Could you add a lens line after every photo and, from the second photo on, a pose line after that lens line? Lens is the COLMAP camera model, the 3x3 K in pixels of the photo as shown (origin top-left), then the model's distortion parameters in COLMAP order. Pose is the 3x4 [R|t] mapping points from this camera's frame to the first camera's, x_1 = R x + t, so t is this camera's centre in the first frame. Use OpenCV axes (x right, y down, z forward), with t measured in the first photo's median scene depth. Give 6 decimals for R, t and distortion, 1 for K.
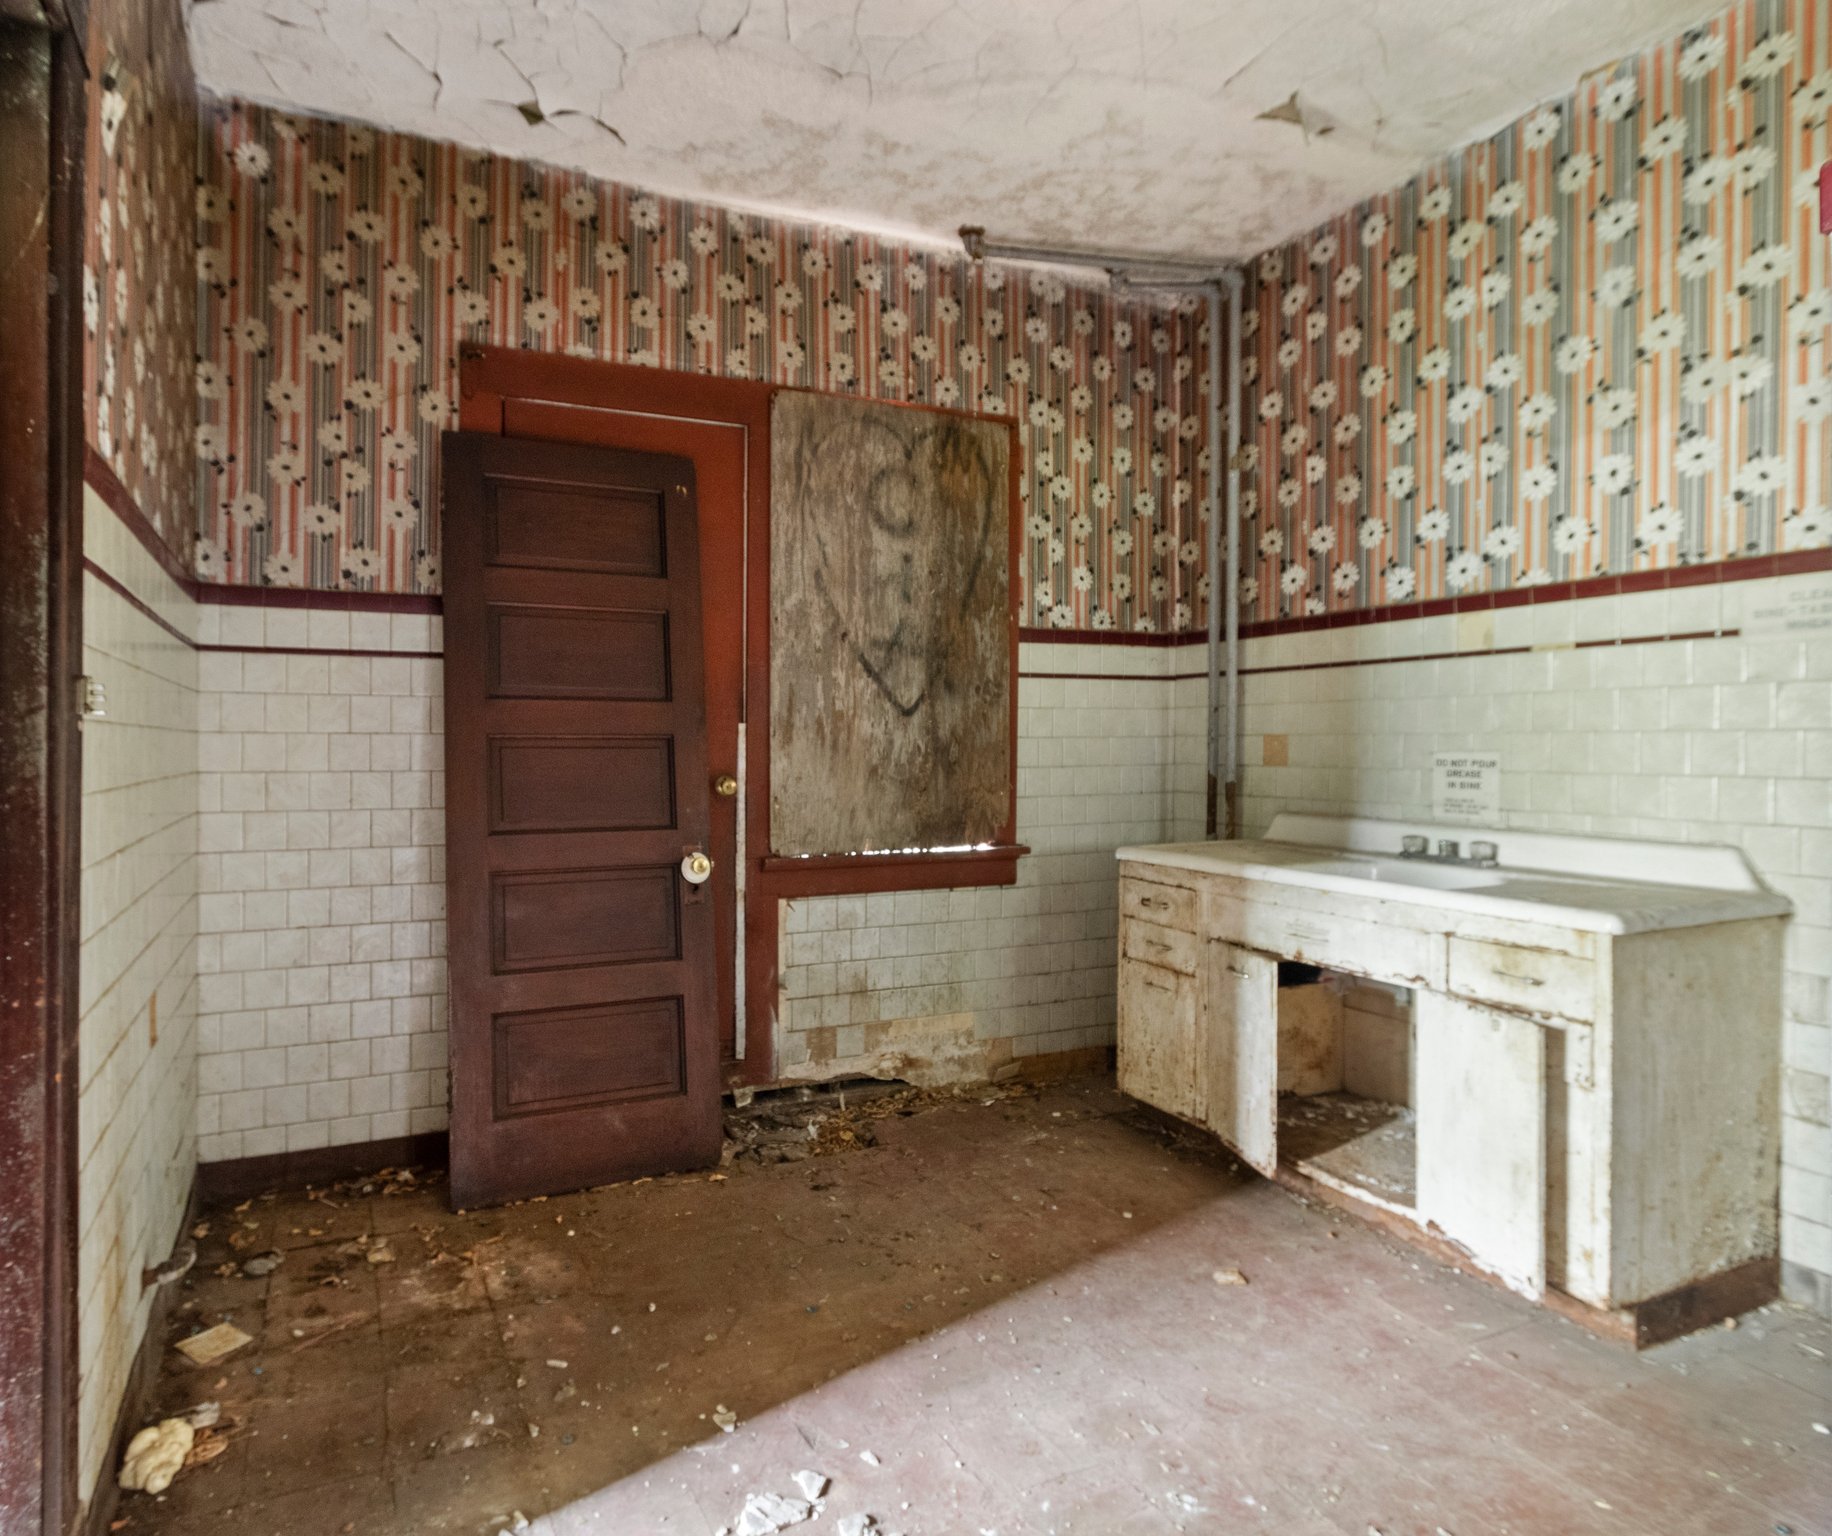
lens RADIAL K [[1189.6, 0, 915.4], [0, 1189.6, 754.1], [0, 0, 1]] dist [-0.006455, -0.003820]
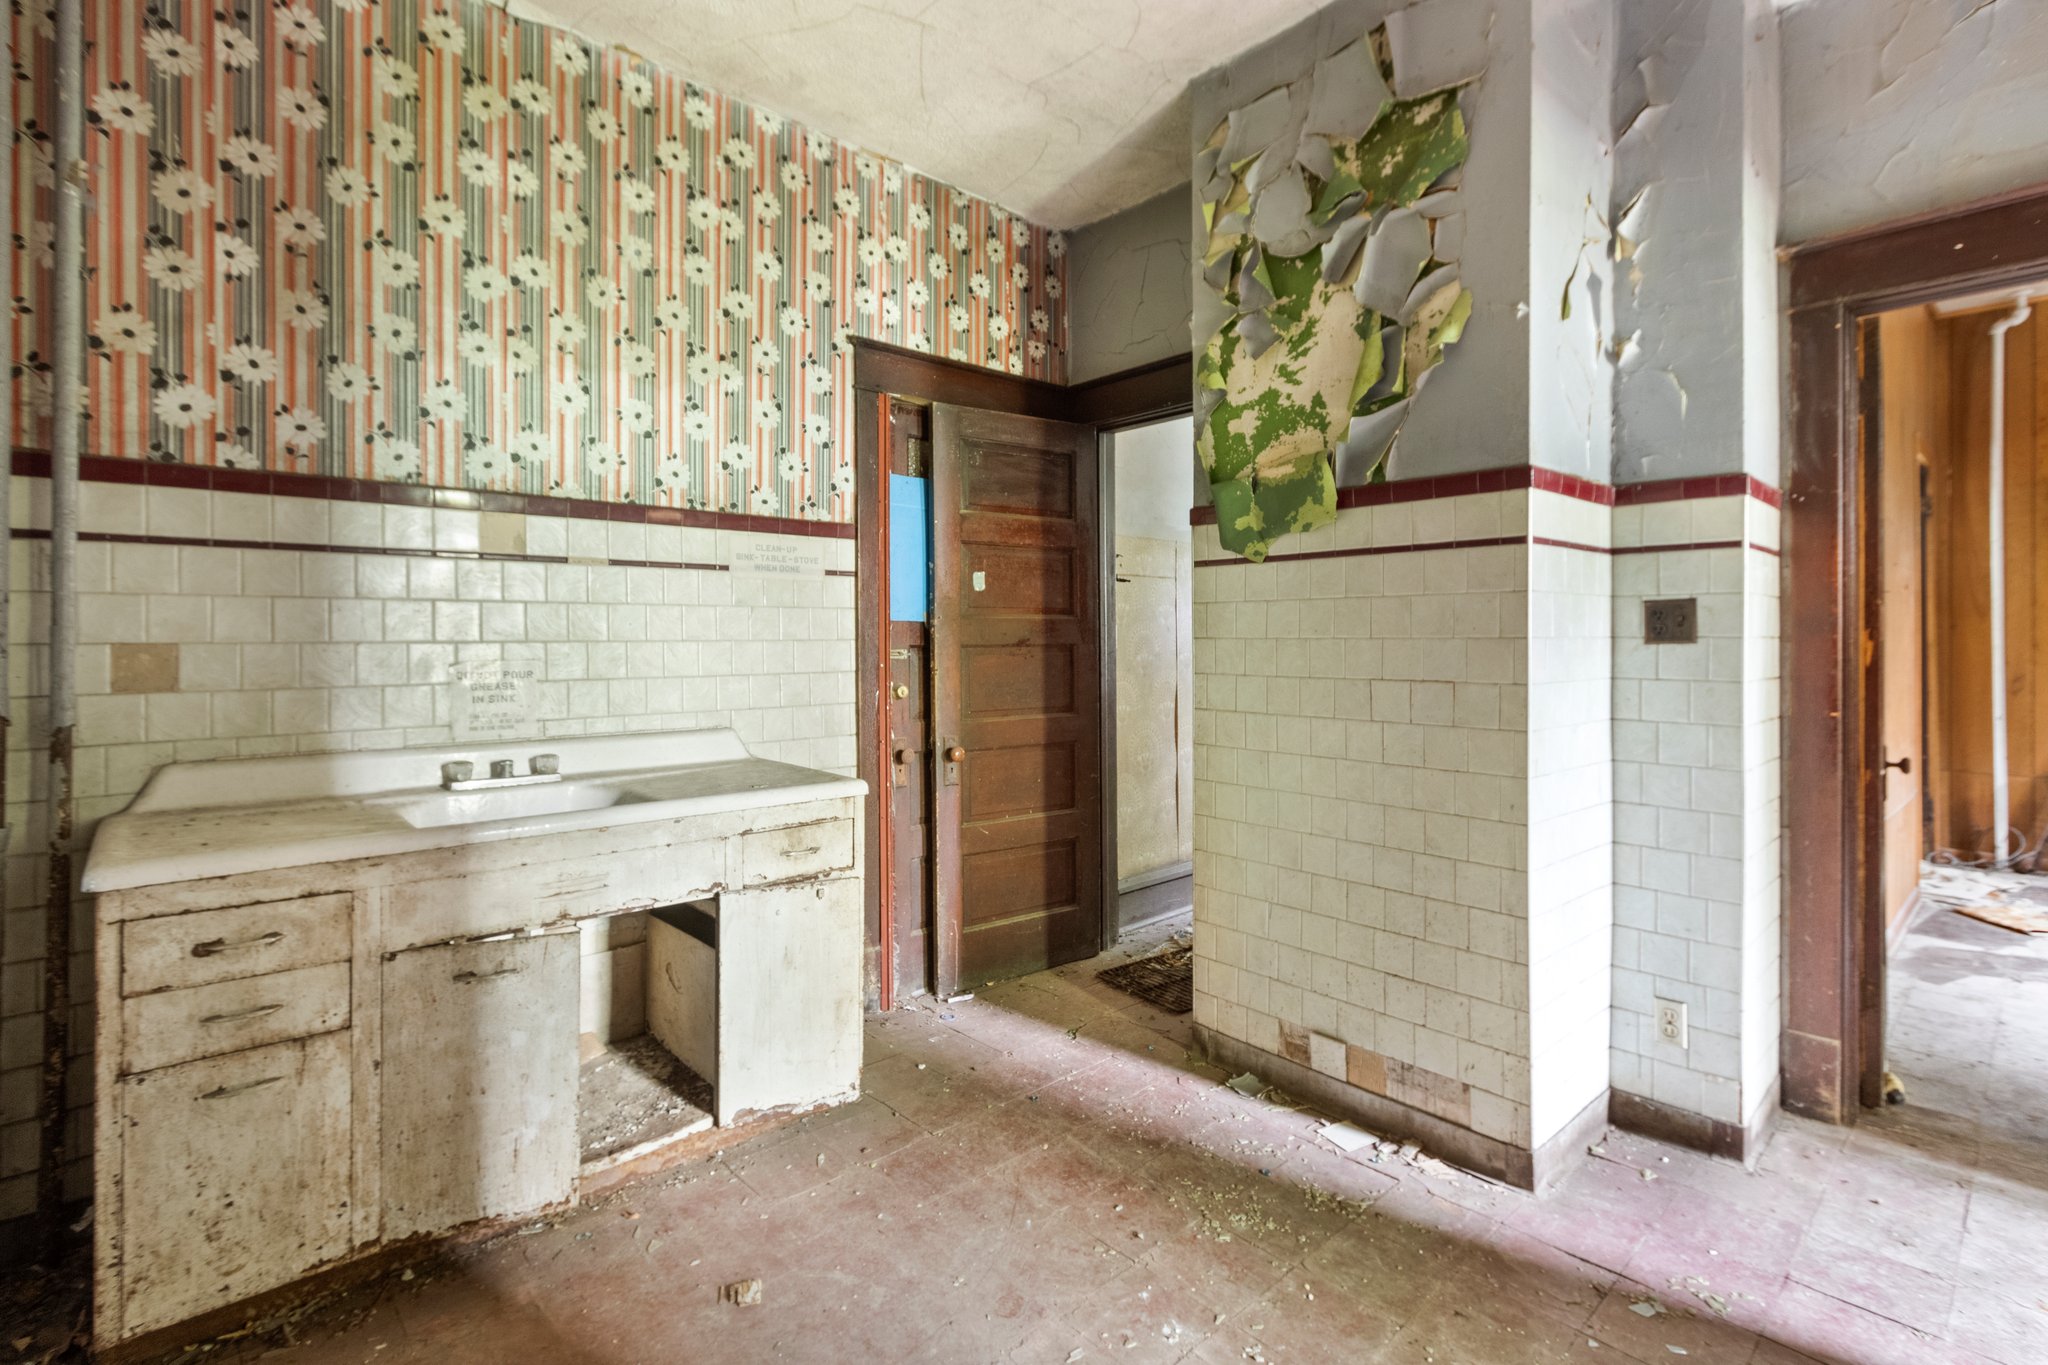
lens RADIAL K [[938.1, 0, 1000.9], [0, 938.1, 650.6], [0, 0, 1]] dist [0.000032, -0.000530]
pose [[-0.259210, -0.010297, 0.965766, -0.364686], [0.011193, 0.999844, 0.013665, -0.017750], [-0.965756, 0.014351, -0.259054, 0.862787]]
